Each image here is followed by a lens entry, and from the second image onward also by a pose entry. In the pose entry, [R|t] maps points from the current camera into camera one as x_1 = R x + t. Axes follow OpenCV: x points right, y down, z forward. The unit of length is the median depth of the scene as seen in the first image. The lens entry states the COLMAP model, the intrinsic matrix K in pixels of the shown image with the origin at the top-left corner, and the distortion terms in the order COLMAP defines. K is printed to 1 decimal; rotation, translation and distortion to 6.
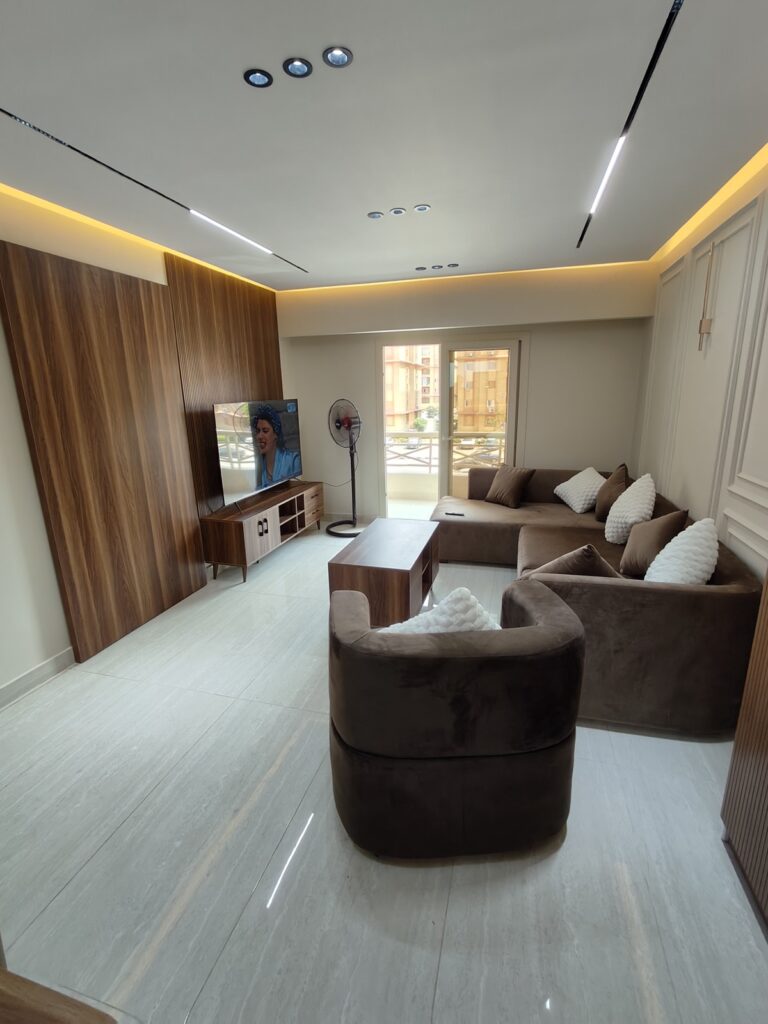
lens RADIAL K [[475.0, 0, 389.2], [0, 475.0, 508.1], [0, 0, 1]] dist [-0.001779, -0.000356]
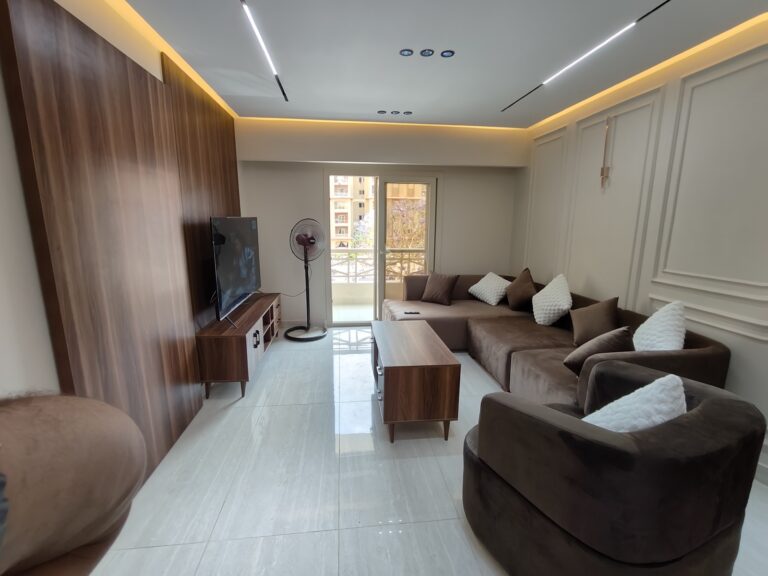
lens RADIAL K [[356.2, 0, 384.0], [0, 356.2, 288.0], [0, 0, 1]] dist [-0.001779, -0.000356]
pose [[0.926717, -0.044829, 0.373076, -0.299239], [0.067425, 0.996582, -0.047734, -0.013752], [-0.369661, 0.069391, 0.926572, 0.193037]]
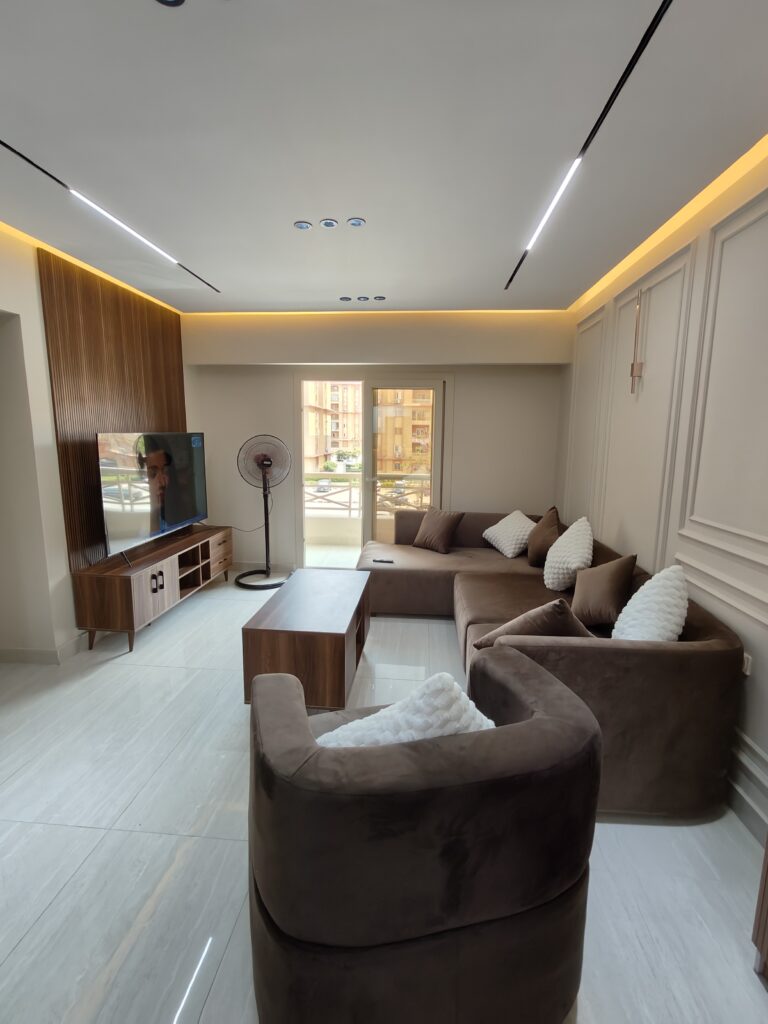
lens RADIAL K [[472.4, 0, 386.1], [0, 472.4, 507.5], [0, 0, 1]] dist [-0.000157, 0.000567]
pose [[0.982838, 0.002469, 0.184454, -0.027054], [0.014494, 0.995786, -0.090559, -0.008720], [-0.183900, 0.091678, 0.978660, 0.112733]]
